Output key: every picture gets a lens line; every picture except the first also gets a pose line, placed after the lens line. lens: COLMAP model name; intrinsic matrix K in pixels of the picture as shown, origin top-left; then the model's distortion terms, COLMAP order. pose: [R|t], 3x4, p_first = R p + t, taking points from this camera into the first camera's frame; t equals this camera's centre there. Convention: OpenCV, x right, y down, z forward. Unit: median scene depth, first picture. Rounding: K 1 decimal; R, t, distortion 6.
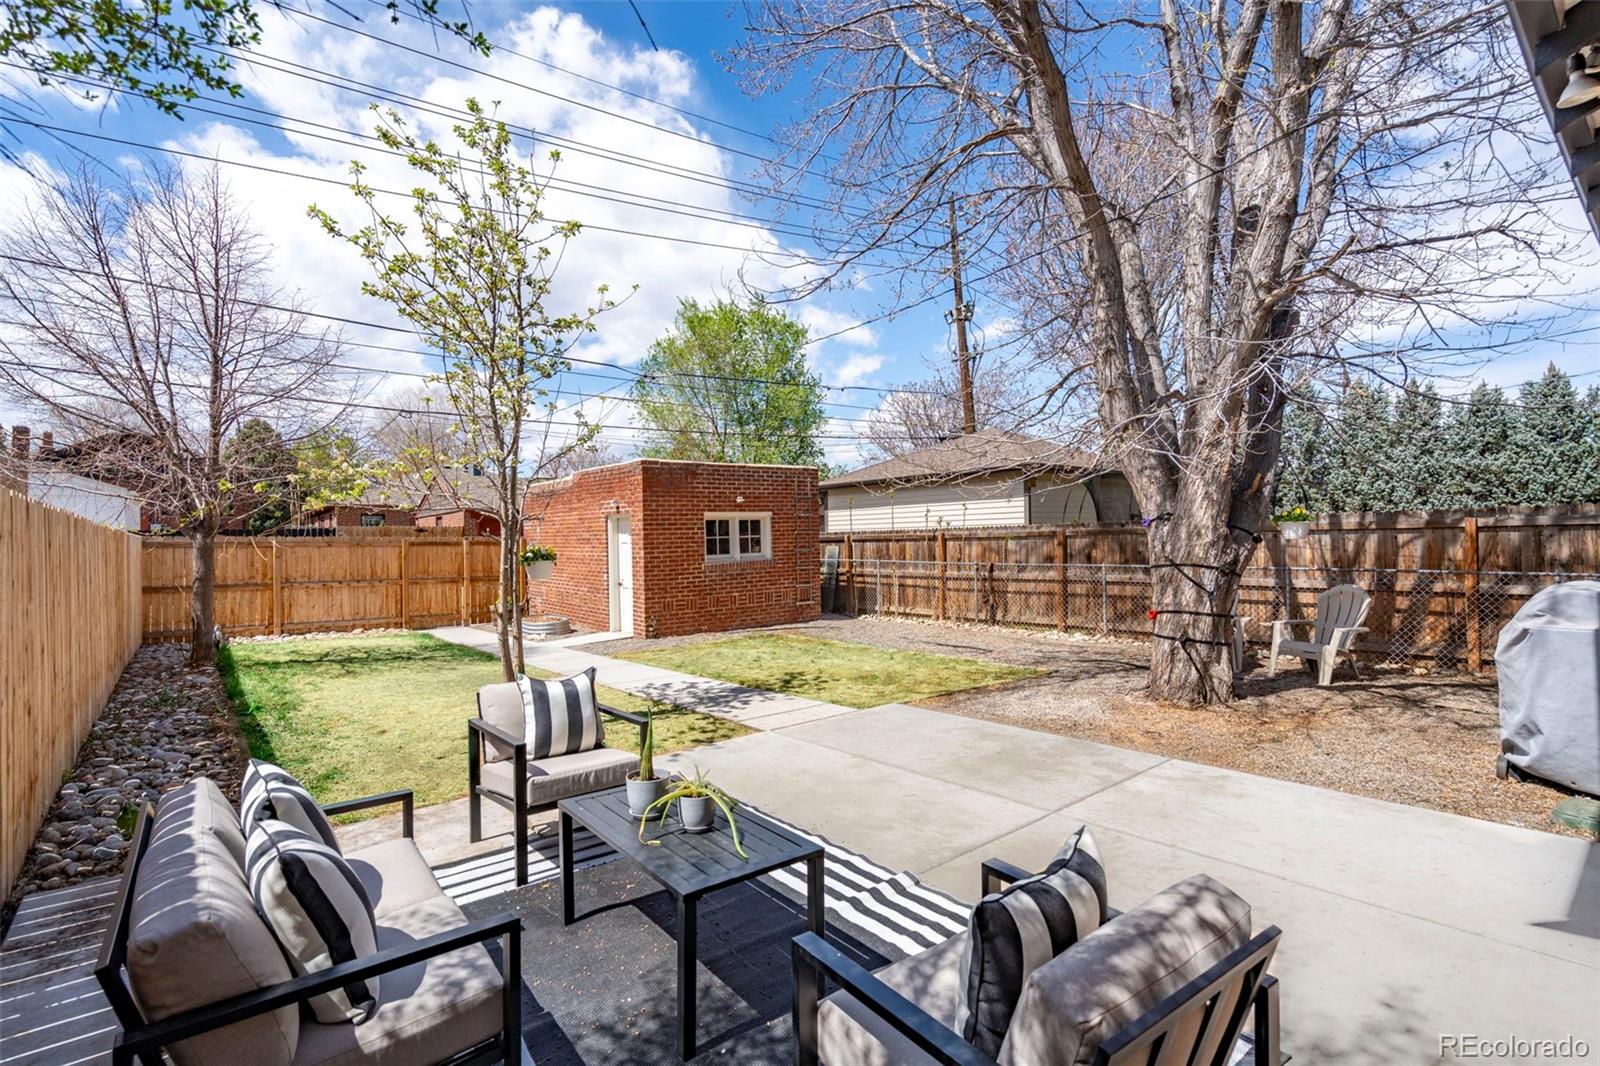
lens RADIAL K [[739.3, 0, 845.0], [0, 739.3, 528.9], [0, 0, 1]] dist [-0.004765, 0.003301]
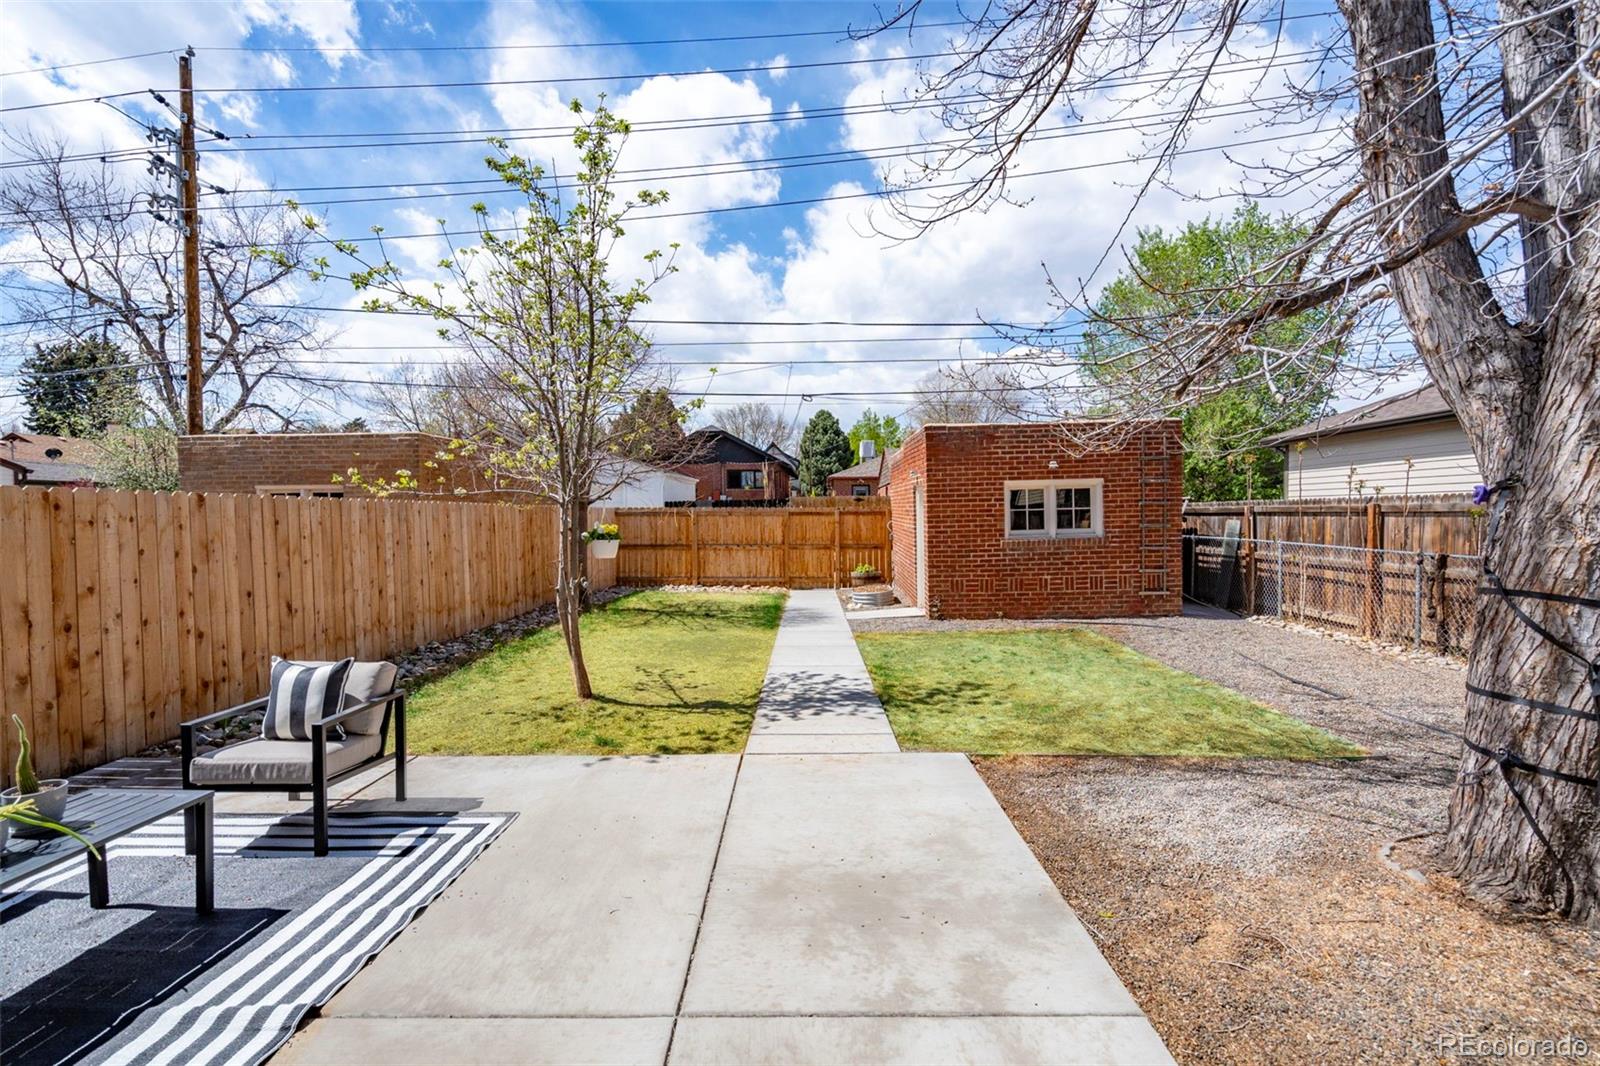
lens RADIAL K [[739.3, 0, 792.1], [0, 739.3, 532.9], [0, 0, 1]] dist [-0.004765, 0.003301]
pose [[0.741684, 0.025202, -0.670276, 0.200905], [0.009604, 0.998792, 0.048180, -0.005877], [0.670681, -0.042172, 0.740547, 0.178763]]
